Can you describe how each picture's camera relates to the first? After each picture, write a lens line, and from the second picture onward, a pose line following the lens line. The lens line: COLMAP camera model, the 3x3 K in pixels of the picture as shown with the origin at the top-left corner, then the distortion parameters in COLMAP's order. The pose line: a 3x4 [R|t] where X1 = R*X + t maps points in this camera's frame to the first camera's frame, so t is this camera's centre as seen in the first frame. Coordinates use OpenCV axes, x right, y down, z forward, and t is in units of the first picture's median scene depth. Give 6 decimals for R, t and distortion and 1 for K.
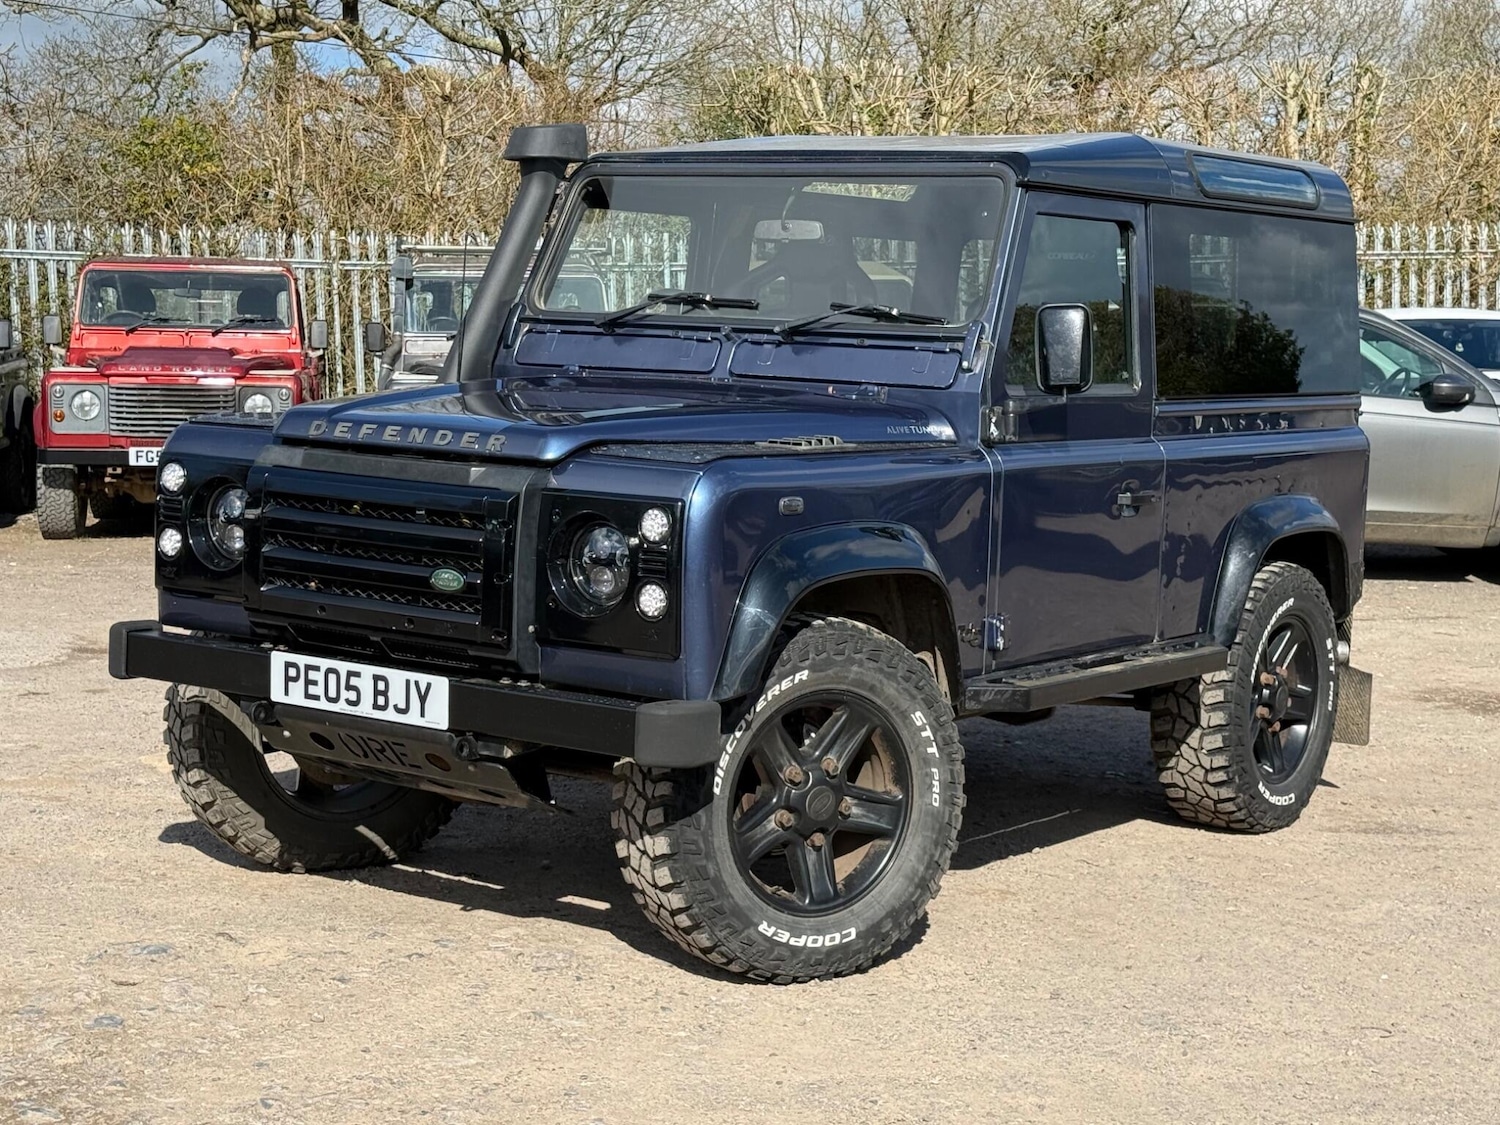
lens RADIAL K [[2552.2, 0, 720.9], [0, 2552.2, 564.0], [0, 0, 1]] dist [0.133332, -0.000237]
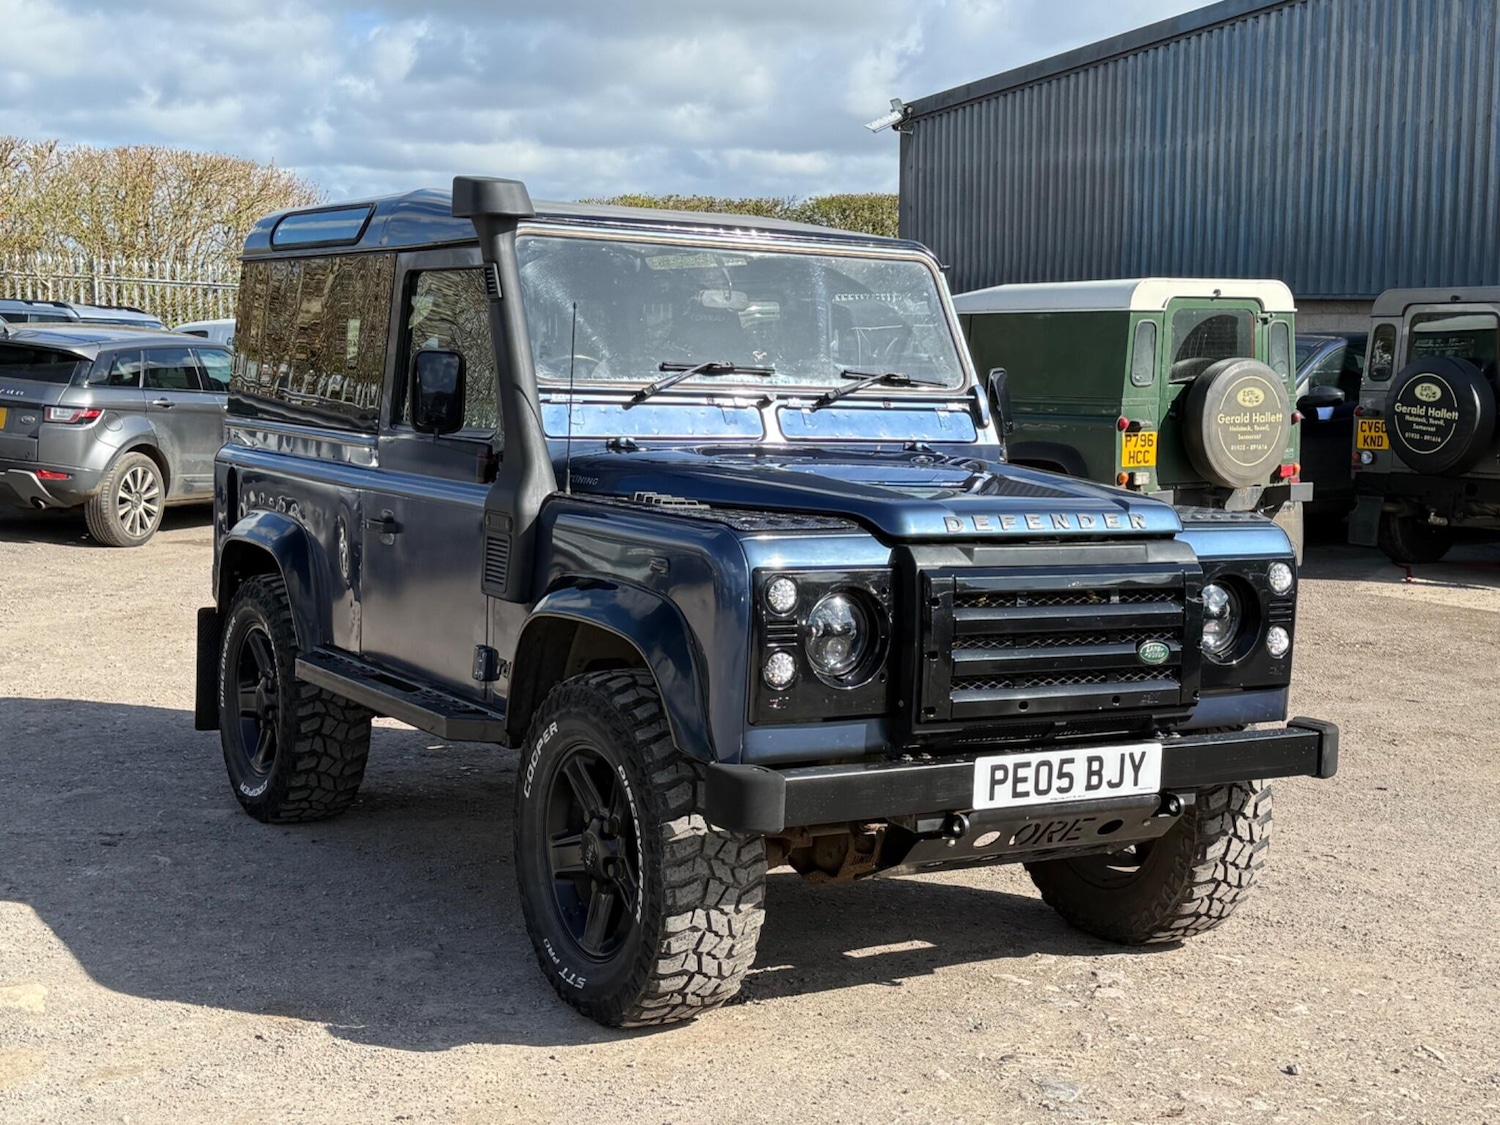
lens RADIAL K [[2092.3, 0, 767.2], [0, 2092.3, 582.9], [0, 0, 1]] dist [0.126840, -0.083560]
pose [[0.391033, -0.117847, 0.912801, -0.874208], [0.075980, 0.992517, 0.095590, -0.107413], [-0.917235, 0.031976, 0.397061, 0.722206]]
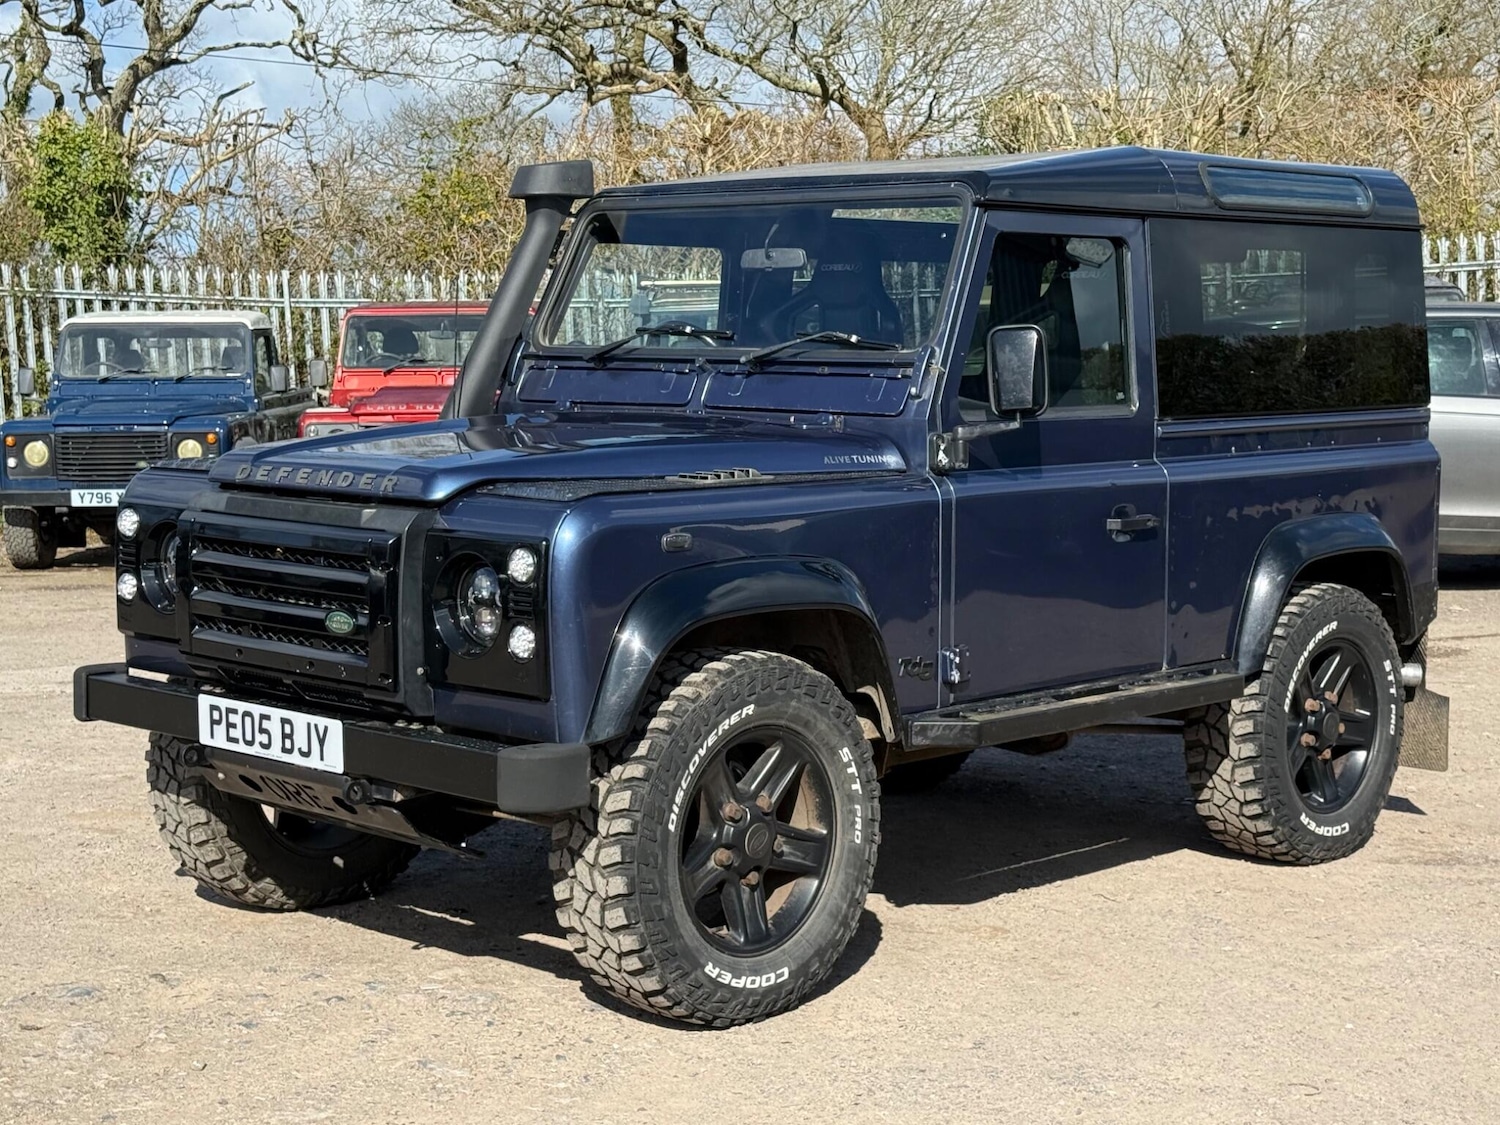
lens RADIAL K [[2416.4, 0, 750.0], [0, 2416.4, 562.5], [0, 0, 1]] dist [0.146202, -0.223301]
pose [[0.989841, -0.016651, -0.141200, 0.166969], [0.015847, 0.999851, -0.006818, -0.007424], [0.141293, 0.004511, 0.989958, 0.079380]]
